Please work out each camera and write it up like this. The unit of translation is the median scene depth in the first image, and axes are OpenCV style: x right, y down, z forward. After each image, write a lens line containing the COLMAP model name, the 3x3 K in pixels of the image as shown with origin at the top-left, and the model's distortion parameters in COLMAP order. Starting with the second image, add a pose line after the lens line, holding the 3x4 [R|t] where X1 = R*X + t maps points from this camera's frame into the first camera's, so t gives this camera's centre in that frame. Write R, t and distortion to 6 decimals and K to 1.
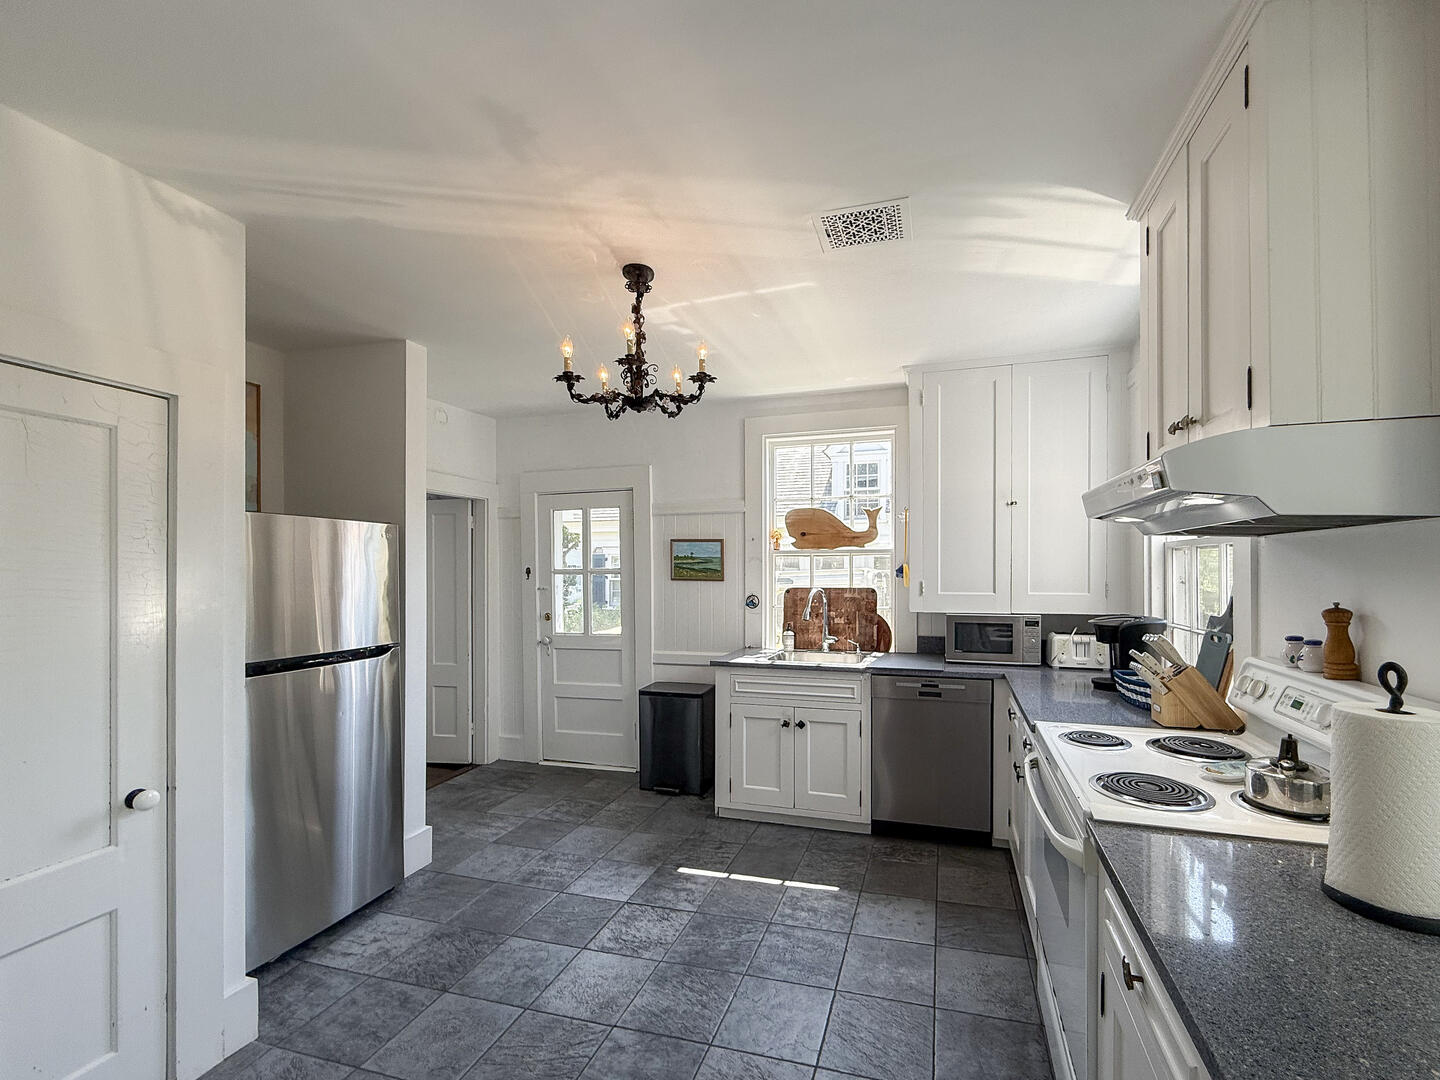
lens RADIAL K [[576.4, 0, 752.3], [0, 576.4, 568.1], [0, 0, 1]] dist [-0.000774, -0.000194]
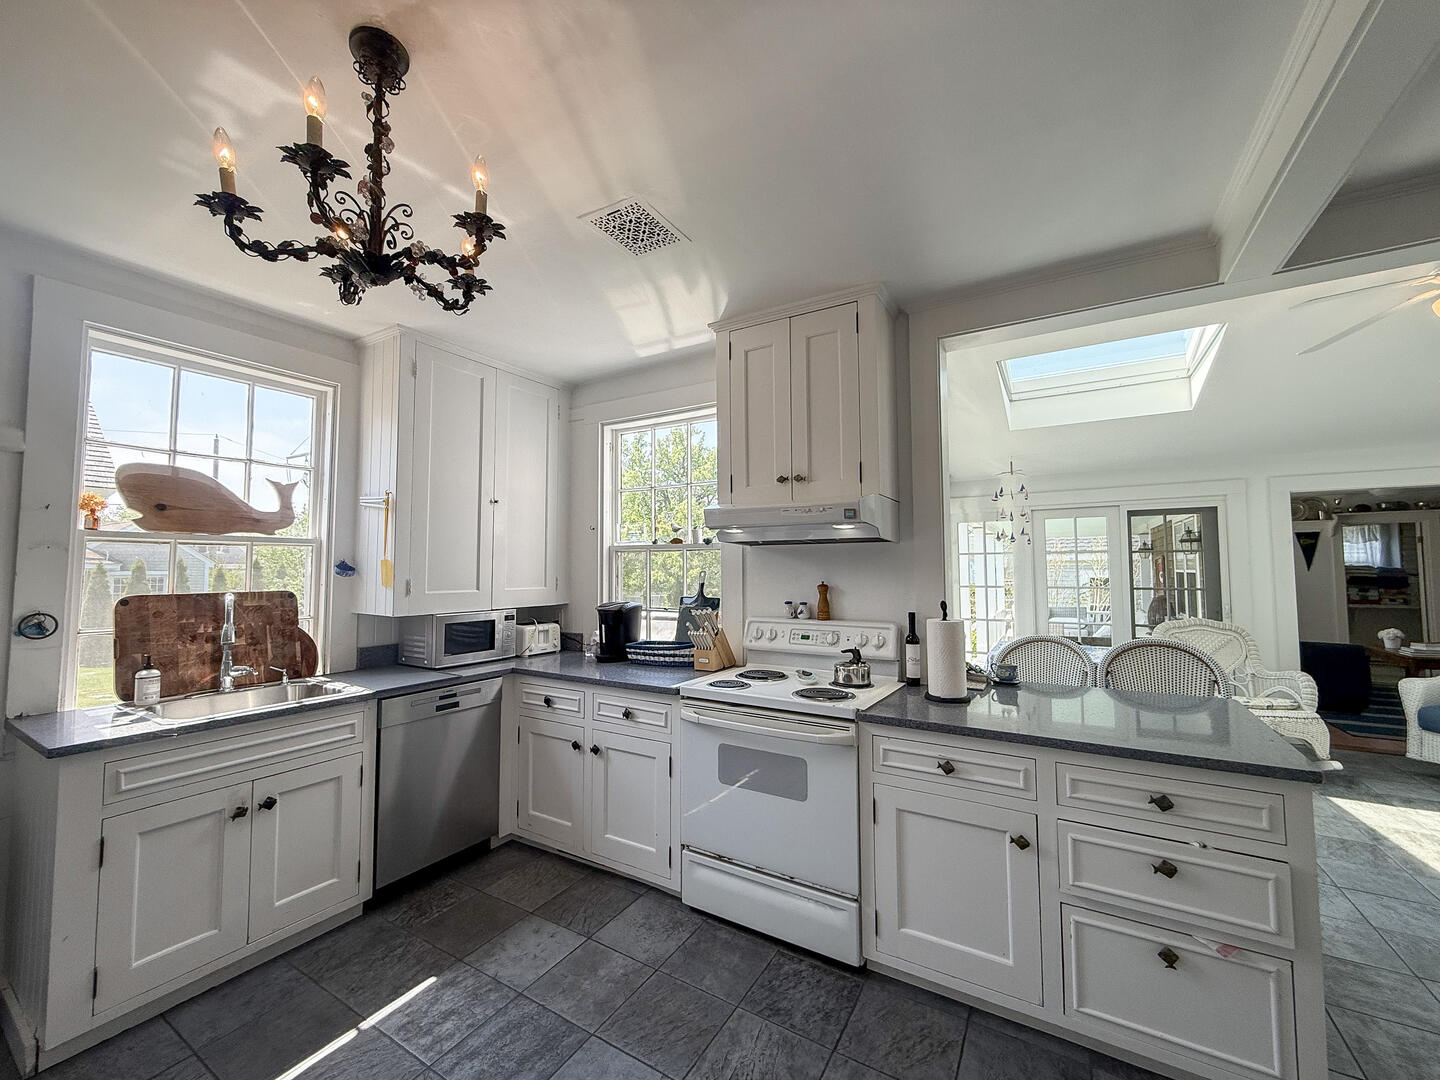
lens RADIAL K [[576.4, 0, 718.6], [0, 576.4, 540.2], [0, 0, 1]] dist [-0.000774, -0.000194]
pose [[0.271901, 0.051081, 0.960969, -0.414818], [-0.001535, 0.998612, -0.052648, 0.009173], [-0.962324, 0.012840, 0.271602, 0.332952]]
